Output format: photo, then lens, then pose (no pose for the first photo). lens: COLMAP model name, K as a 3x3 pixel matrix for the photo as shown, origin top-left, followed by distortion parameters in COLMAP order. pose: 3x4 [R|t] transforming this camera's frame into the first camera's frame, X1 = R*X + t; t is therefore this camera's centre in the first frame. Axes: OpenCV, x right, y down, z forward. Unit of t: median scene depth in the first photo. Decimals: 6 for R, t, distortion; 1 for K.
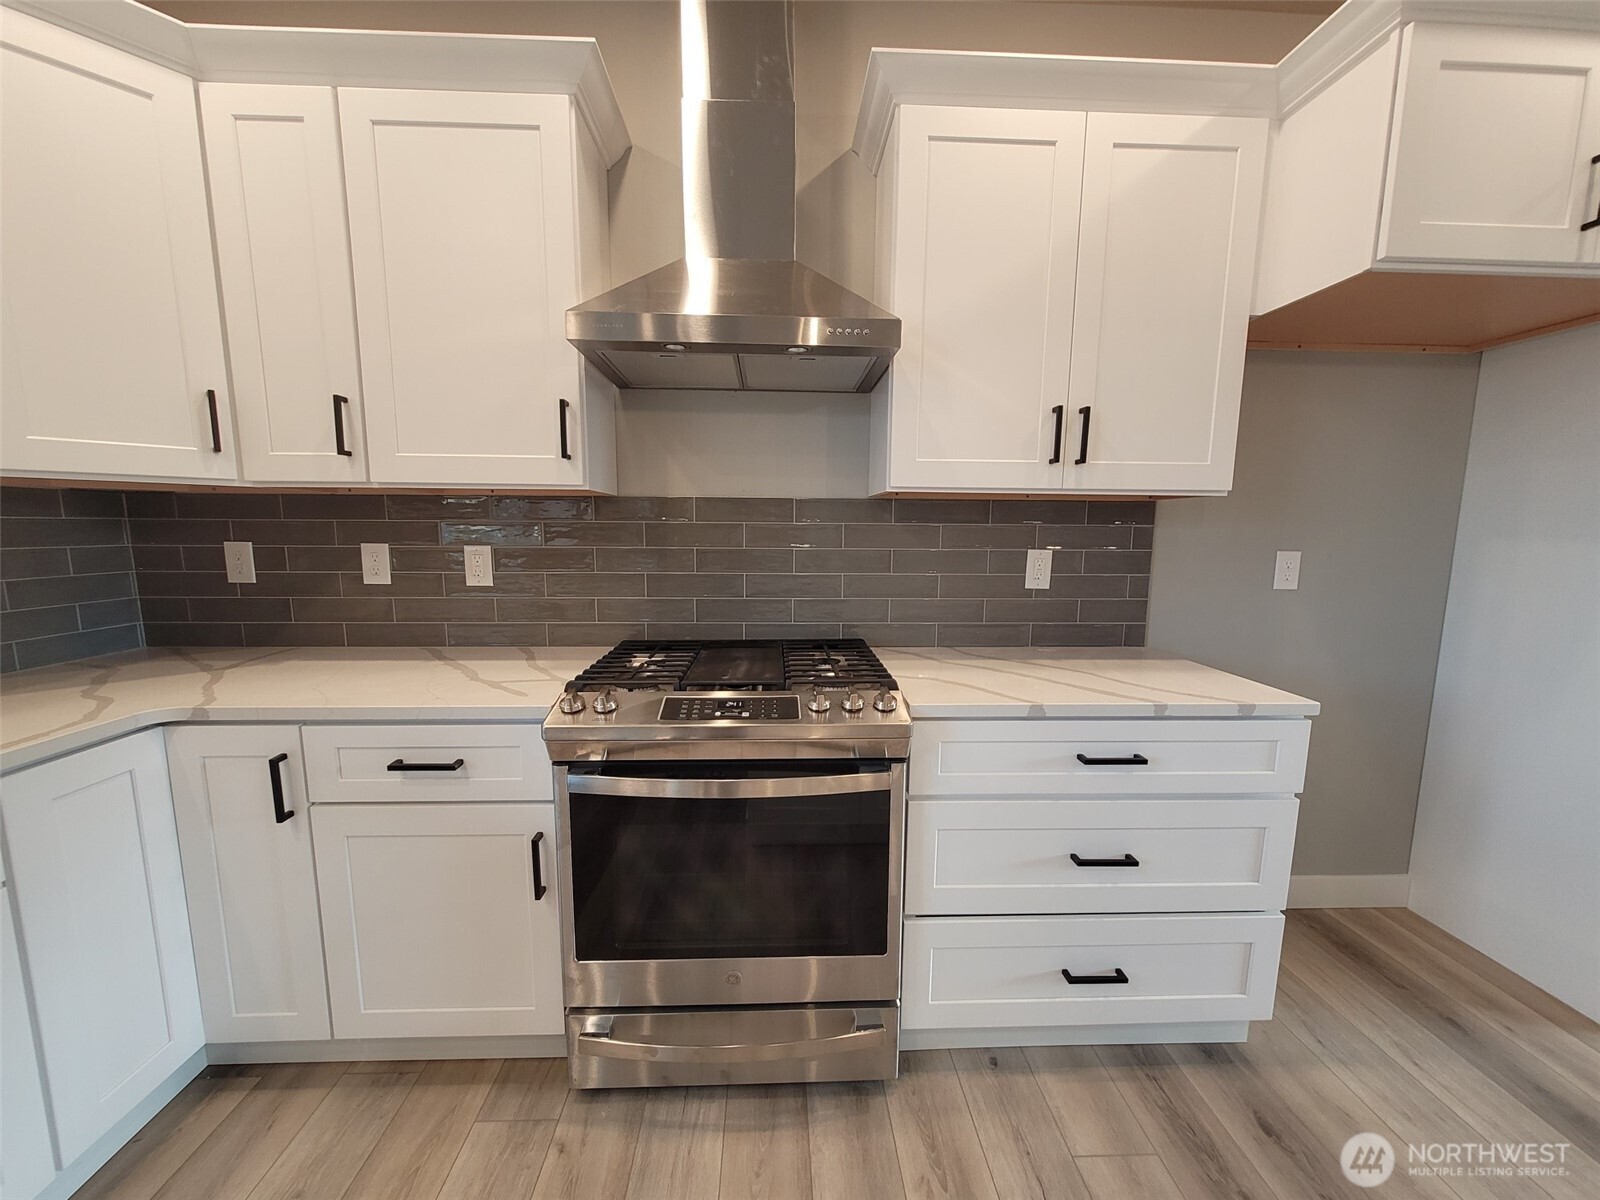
lens RADIAL K [[621.2, 0, 795.0], [0, 621.2, 609.9], [0, 0, 1]] dist [0.000867, 0.000133]
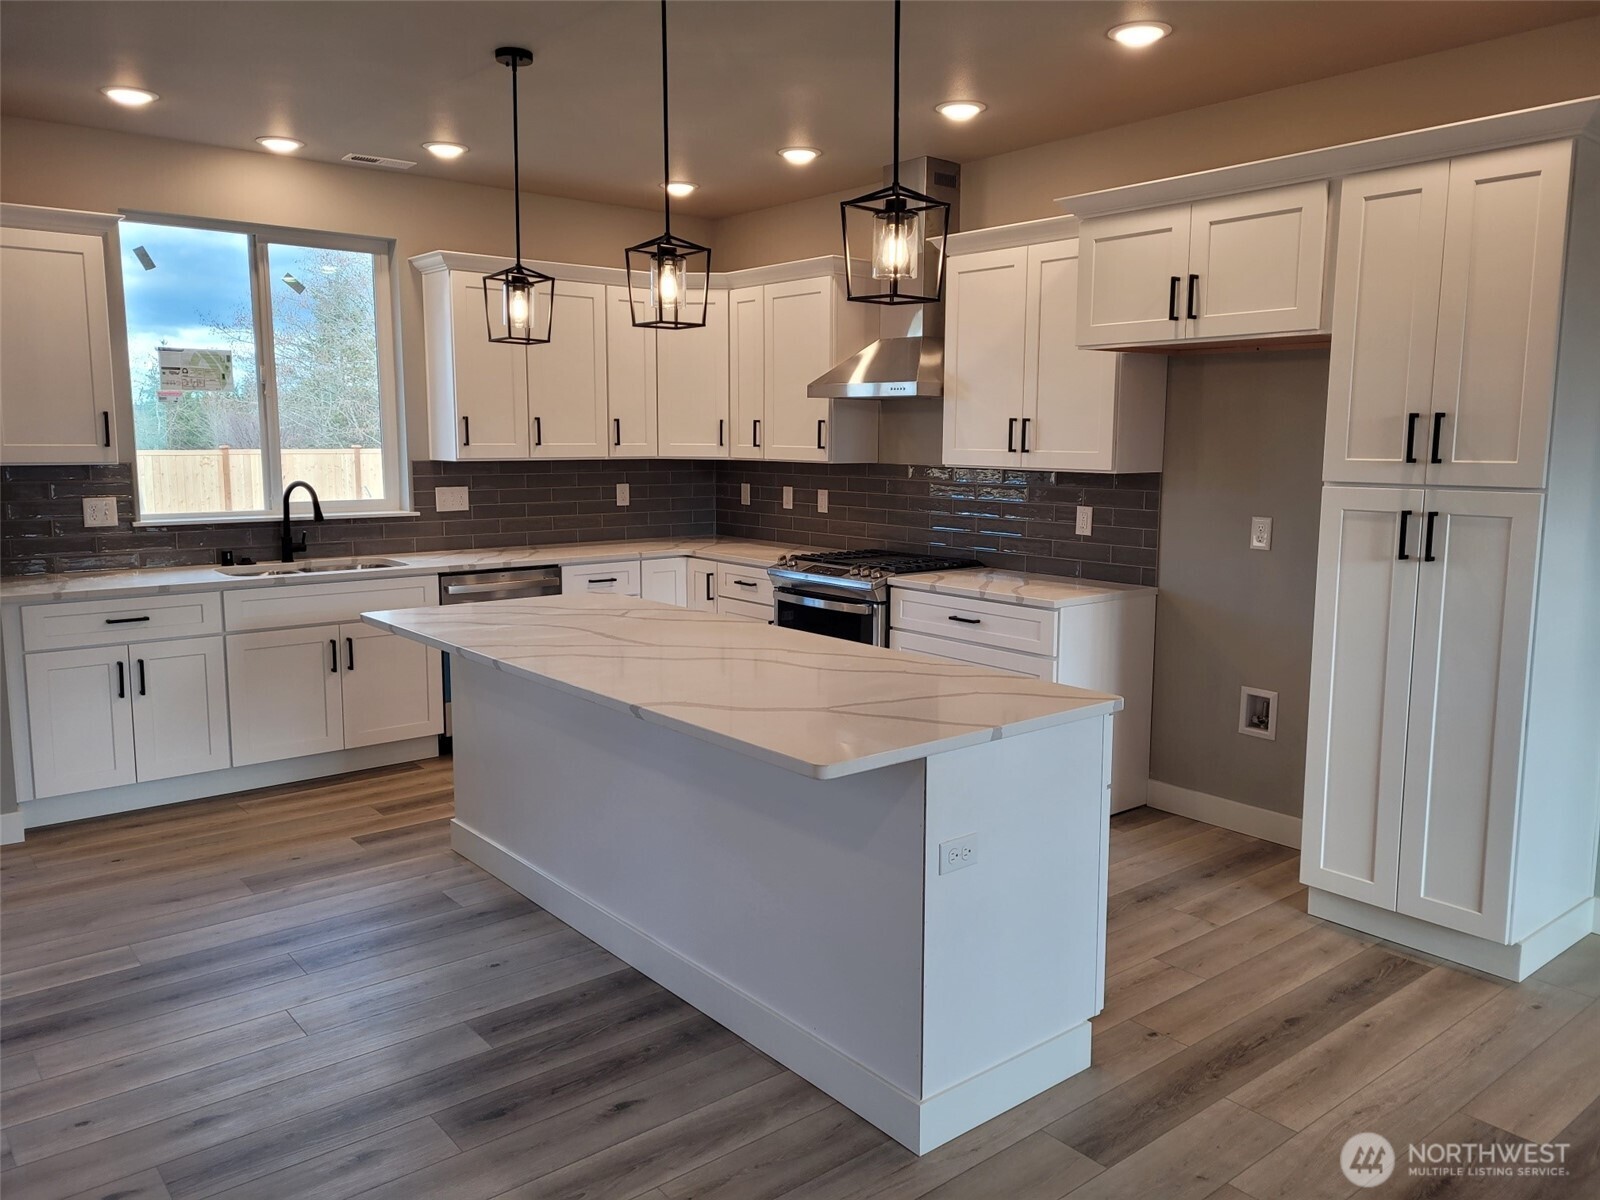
lens RADIAL K [[1203.4, 0, 806.2], [0, 1203.4, 573.8], [0, 0, 1]] dist [0.045904, -0.009410]
pose [[0.605609, 0.089479, -0.790716, 2.729424], [-0.106385, 0.993842, 0.030985, 0.042524], [0.788619, 0.065355, 0.611399, -1.396176]]
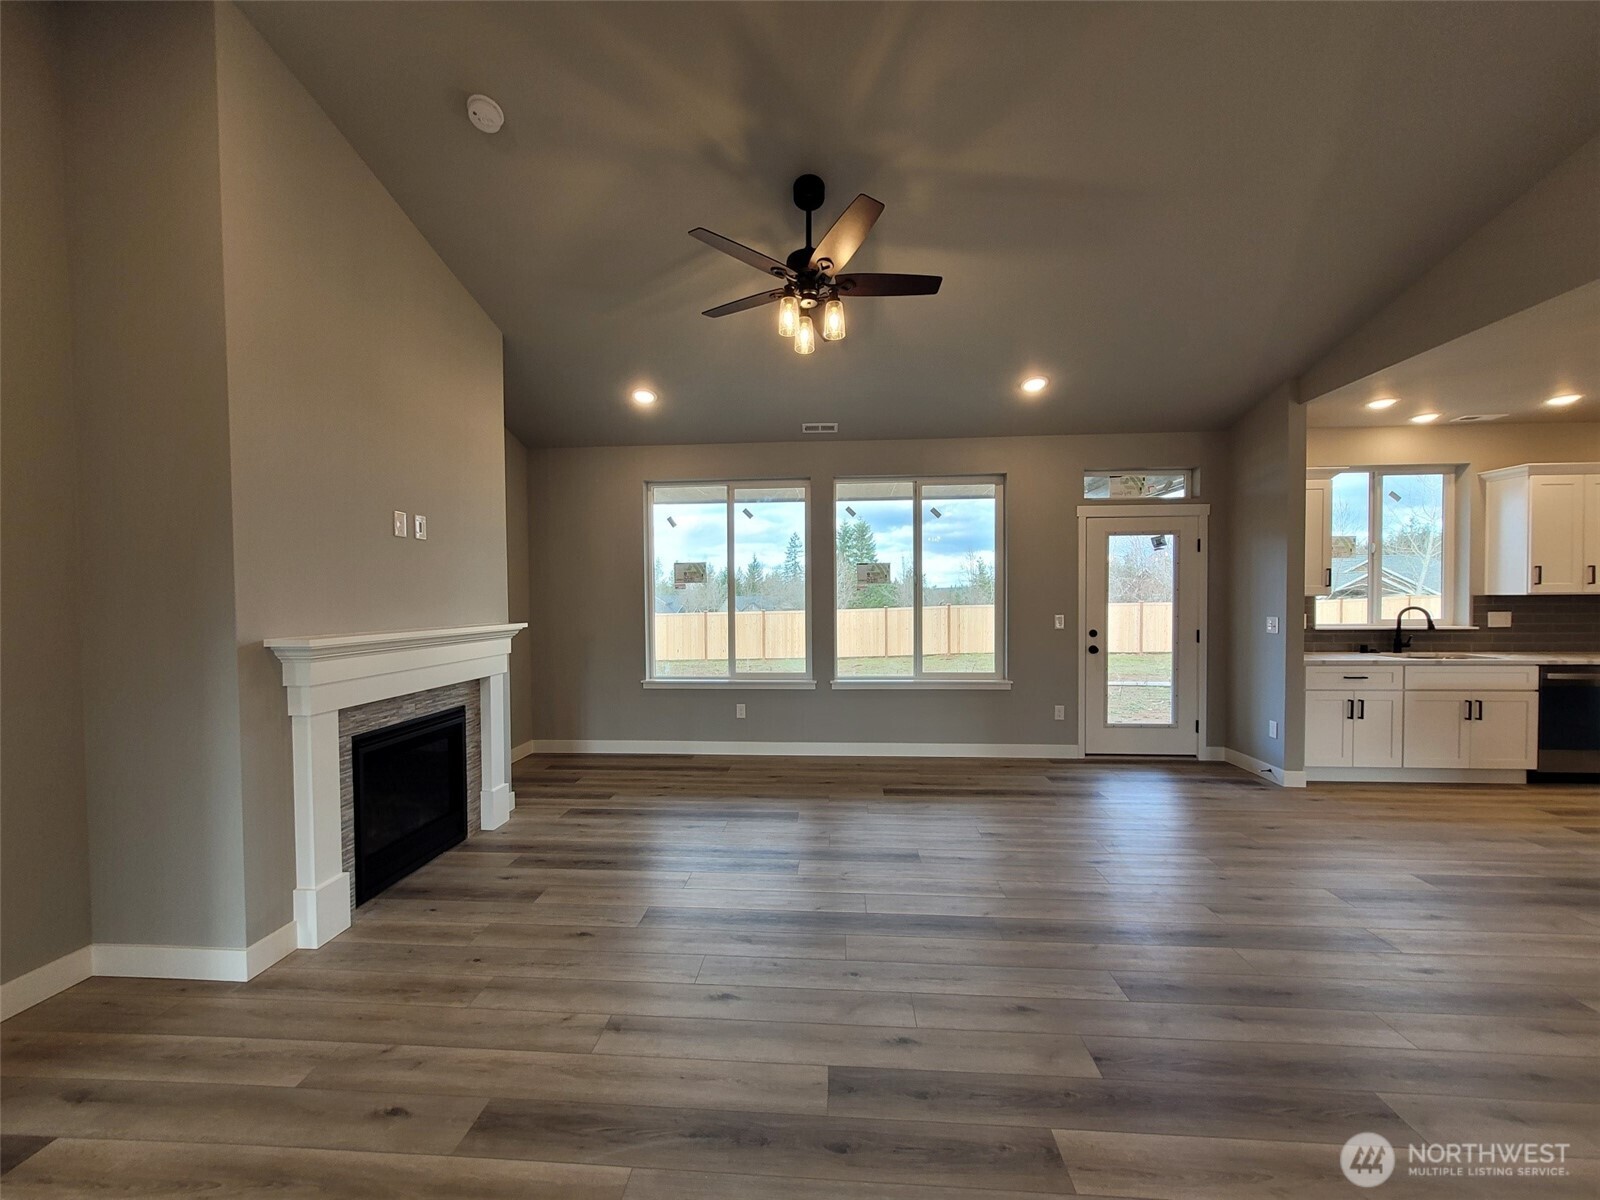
lens RADIAL K [[621.2, 0, 803.0], [0, 621.2, 610.7], [0, 0, 1]] dist [0.000867, 0.000133]
pose [[-0.103430, 0.013670, -0.994543, 2.445717], [-0.125520, 0.991732, 0.026685, 0.376667], [0.986685, 0.127595, -0.100859, -3.208044]]
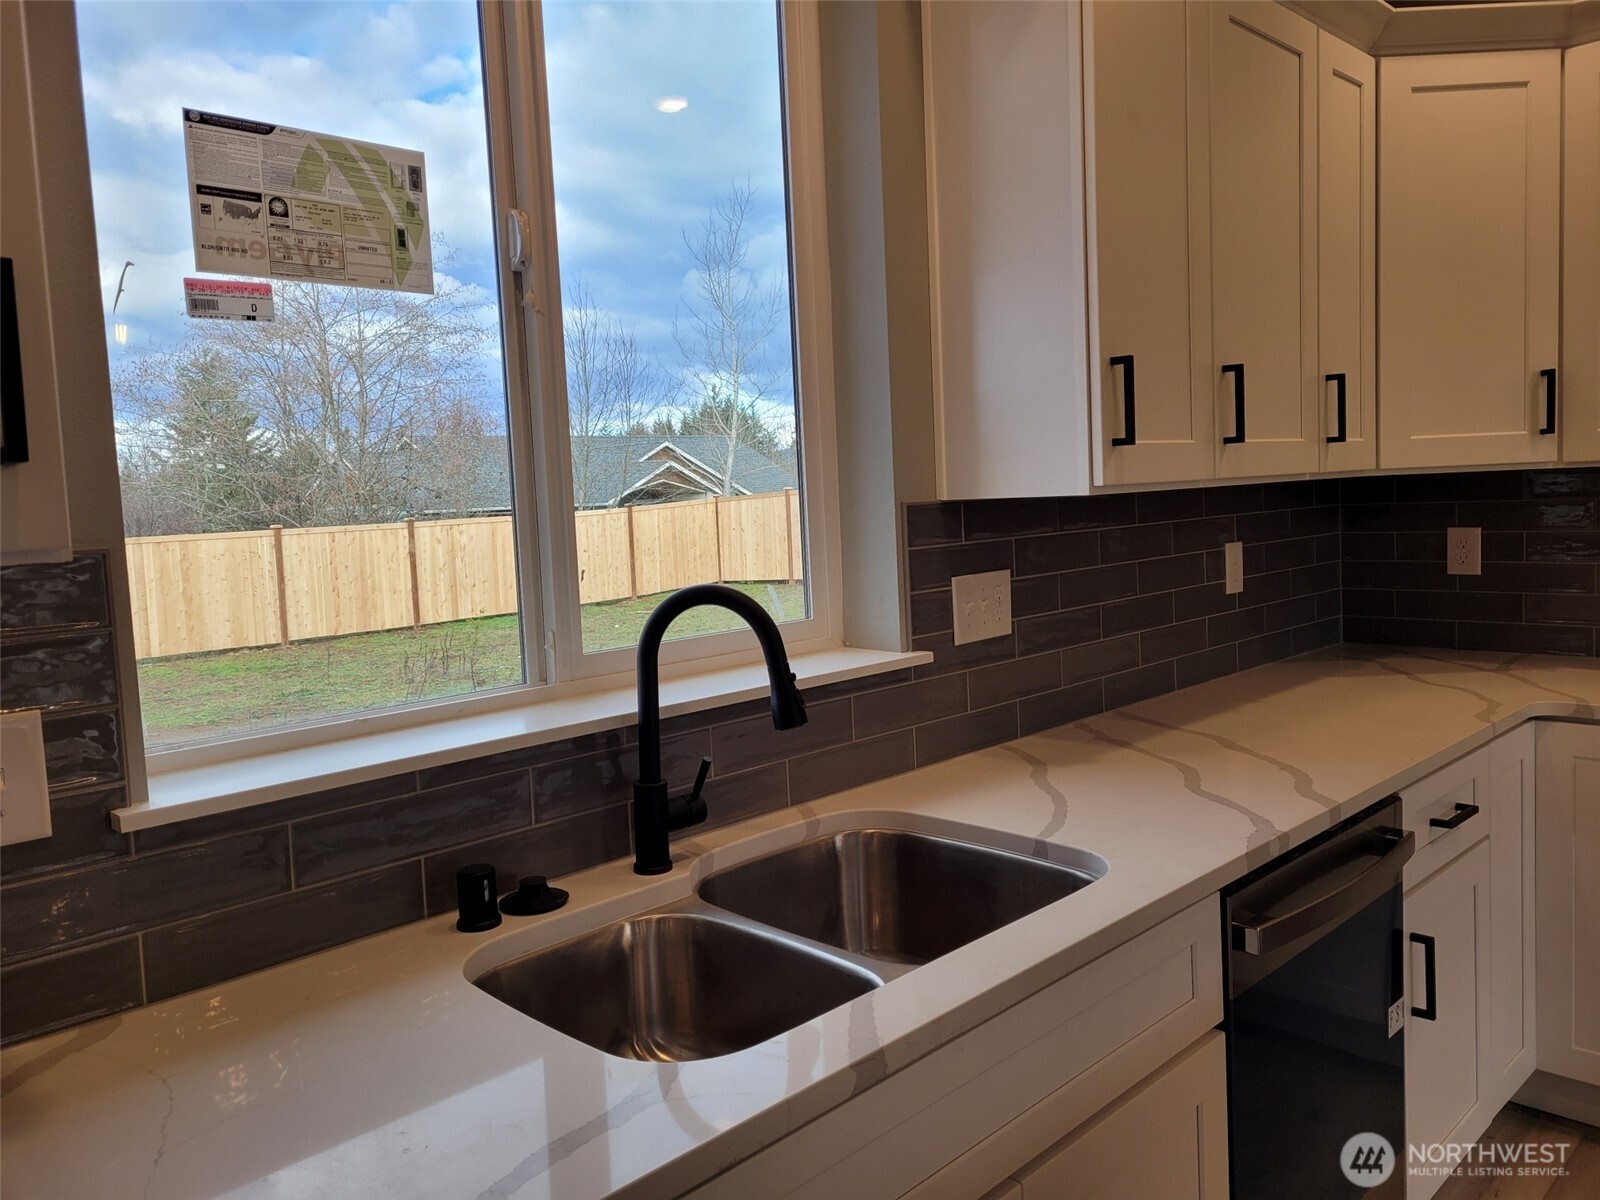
lens RADIAL K [[1203.4, 0, 801.1], [0, 1203.4, 572.0], [0, 0, 1]] dist [0.045904, -0.009410]
pose [[0.672122, 0.013389, -0.740320, -0.315930], [-0.048918, 0.998455, -0.026355, 0.052027], [0.738823, 0.053929, 0.671738, -1.007856]]
